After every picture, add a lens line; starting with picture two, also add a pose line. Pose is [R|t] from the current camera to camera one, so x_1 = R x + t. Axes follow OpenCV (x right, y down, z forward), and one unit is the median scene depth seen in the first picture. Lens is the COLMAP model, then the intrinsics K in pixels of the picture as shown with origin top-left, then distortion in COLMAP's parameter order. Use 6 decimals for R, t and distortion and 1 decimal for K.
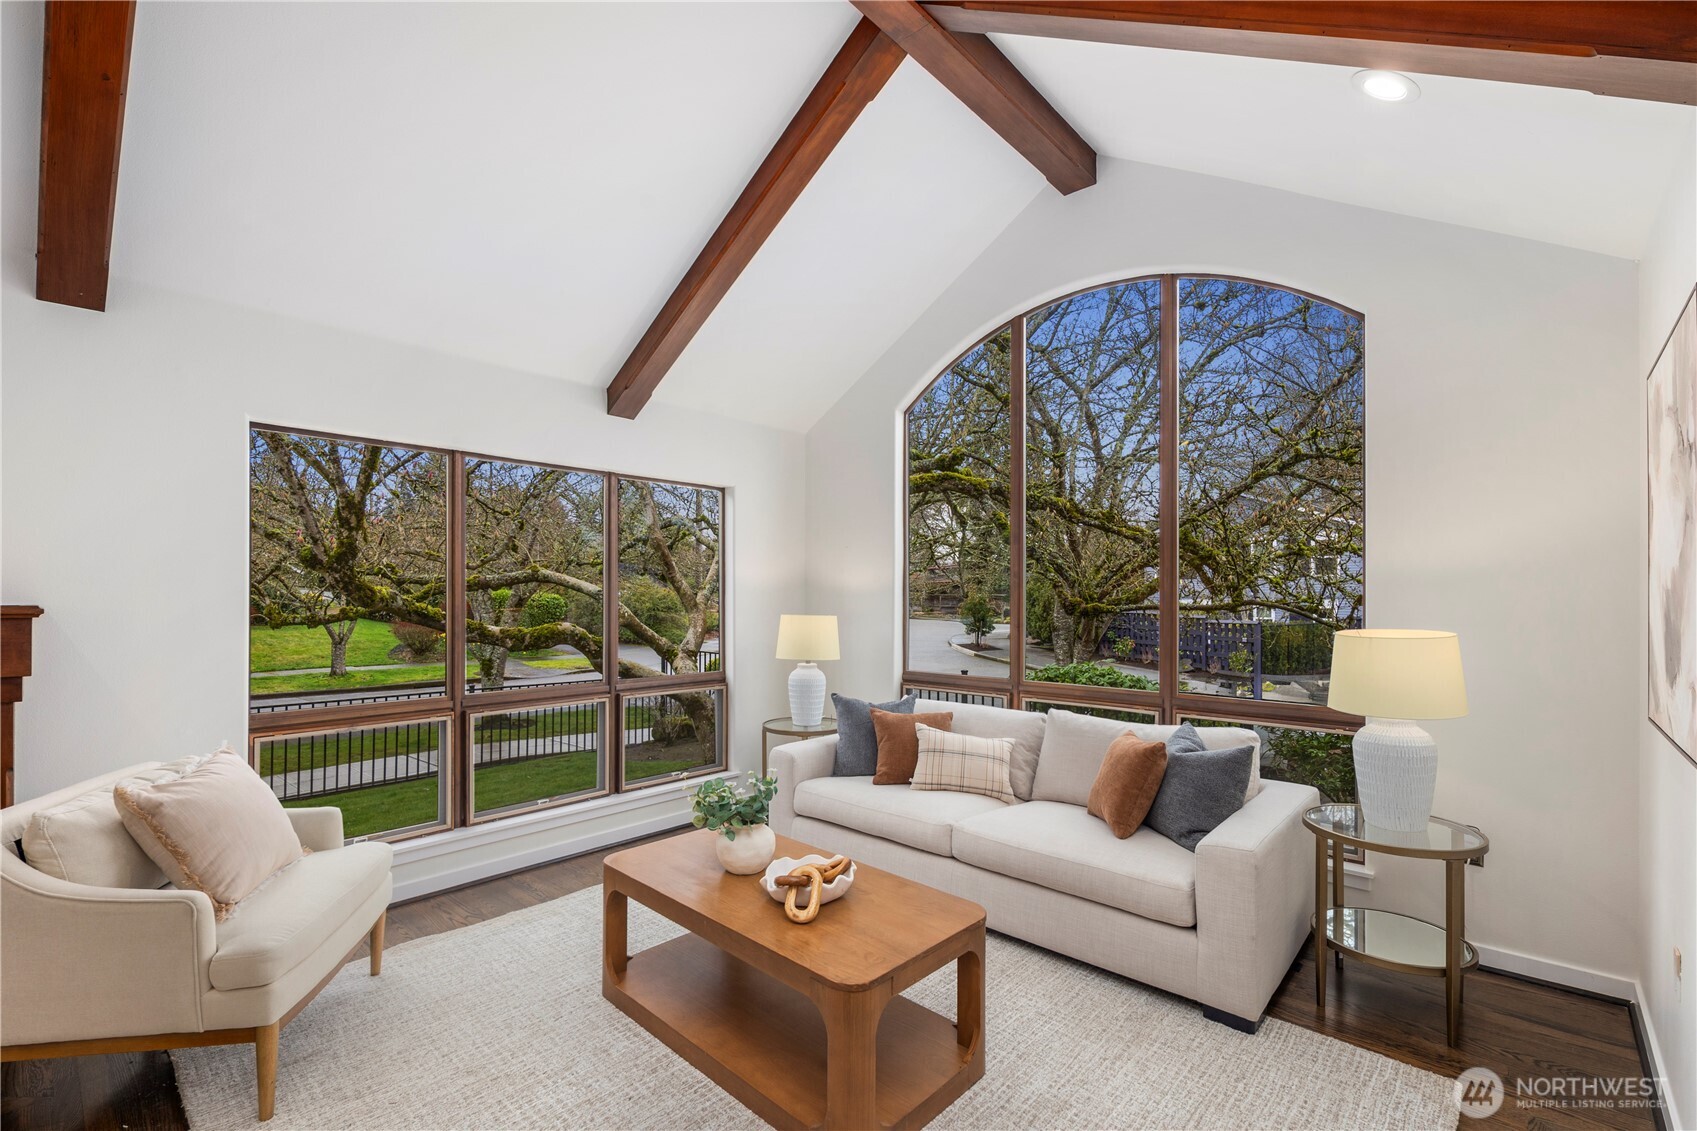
lens RADIAL K [[740.7, 0, 851.7], [0, 740.7, 595.2], [0, 0, 1]] dist [0.001157, -0.000972]
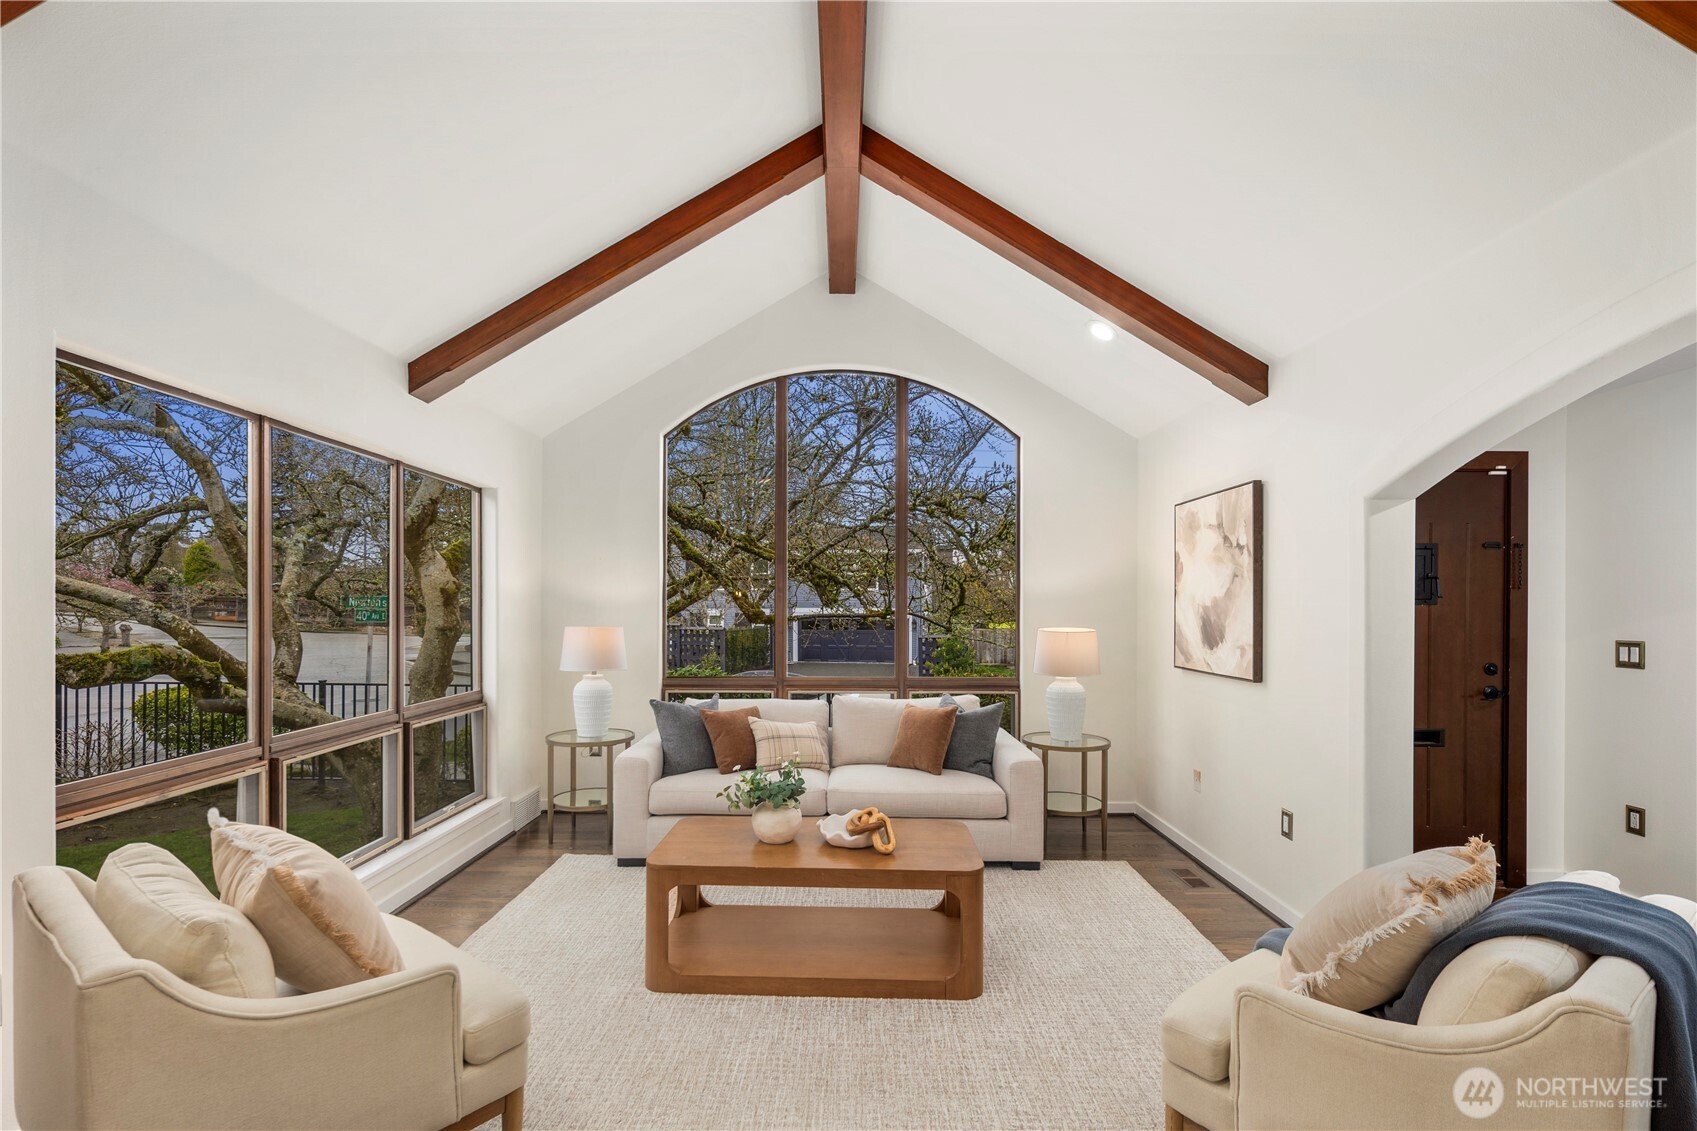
lens RADIAL K [[740.7, 0, 843.1], [0, 740.7, 607.5], [0, 0, 1]] dist [0.001157, -0.000972]
pose [[0.740599, 0.000507, 0.671947, -0.588032], [-0.003375, 0.999990, 0.002966, -0.003486], [-0.671939, -0.004465, 0.740593, 0.037560]]
